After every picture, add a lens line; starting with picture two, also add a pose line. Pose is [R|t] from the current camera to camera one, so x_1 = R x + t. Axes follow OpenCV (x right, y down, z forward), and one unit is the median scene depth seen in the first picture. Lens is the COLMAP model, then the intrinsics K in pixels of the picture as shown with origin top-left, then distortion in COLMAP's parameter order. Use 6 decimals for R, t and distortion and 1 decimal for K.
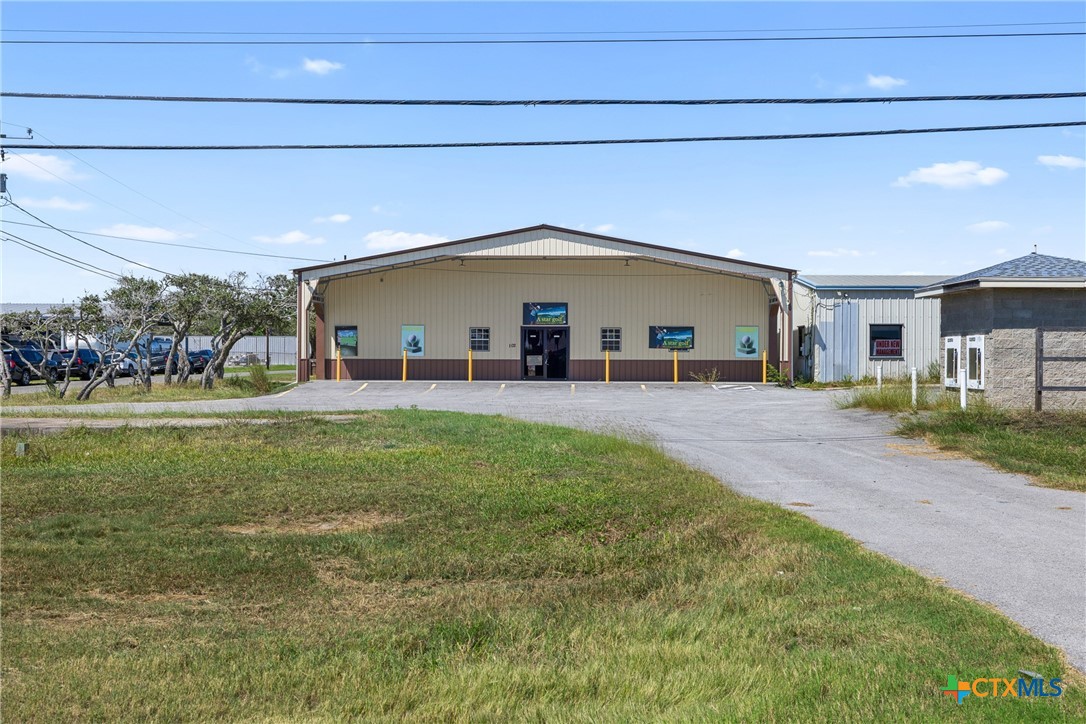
lens RADIAL K [[1045.5, 0, 544.9], [0, 1045.5, 360.1], [0, 0, 1]] dist [0.004052, 0.000000]
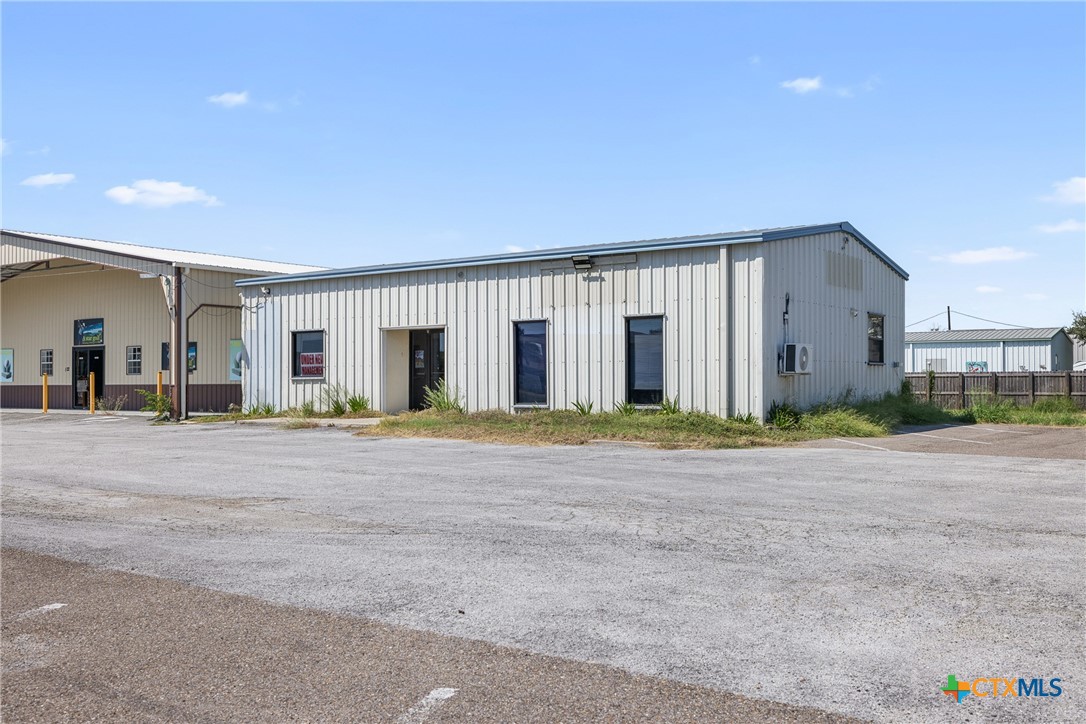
lens RADIAL K [[1045.5, 0, 546.5], [0, 1045.5, 359.7], [0, 0, 1]] dist [0.004052, 0.000000]
pose [[0.834954, -0.020219, -0.549948, 0.792810], [0.007385, 0.999646, -0.025541, 0.003501], [0.550270, 0.017265, 0.834808, 0.488743]]
